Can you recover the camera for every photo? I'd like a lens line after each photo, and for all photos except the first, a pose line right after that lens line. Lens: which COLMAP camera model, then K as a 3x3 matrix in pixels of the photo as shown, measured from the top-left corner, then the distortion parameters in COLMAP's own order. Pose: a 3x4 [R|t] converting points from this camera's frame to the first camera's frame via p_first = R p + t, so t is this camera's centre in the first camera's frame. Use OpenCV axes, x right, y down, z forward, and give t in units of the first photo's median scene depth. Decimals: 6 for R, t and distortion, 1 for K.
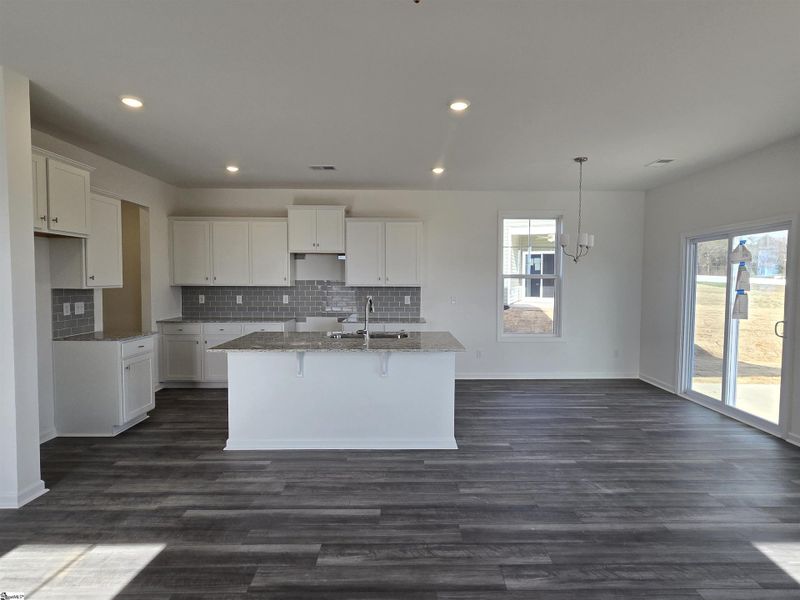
lens RADIAL K [[431.1, 0, 408.7], [0, 431.1, 299.4], [0, 0, 1]] dist [0.000888, 0.001471]
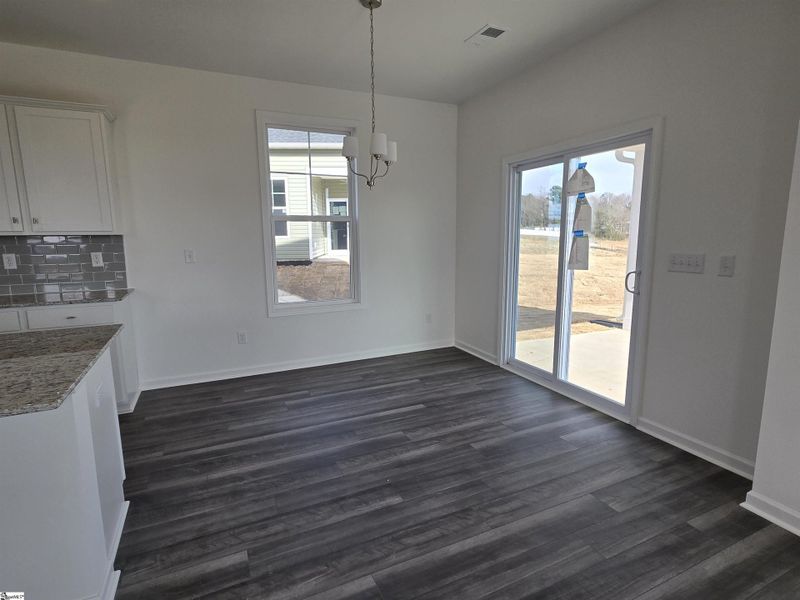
lens RADIAL K [[431.1, 0, 408.7], [0, 431.1, 299.4], [0, 0, 1]] dist [0.000888, 0.001471]
pose [[0.911833, -0.072634, 0.404085, 0.181053], [0.029505, 0.993274, 0.111962, 0.003586], [-0.409500, -0.090168, 0.907843, 0.415279]]
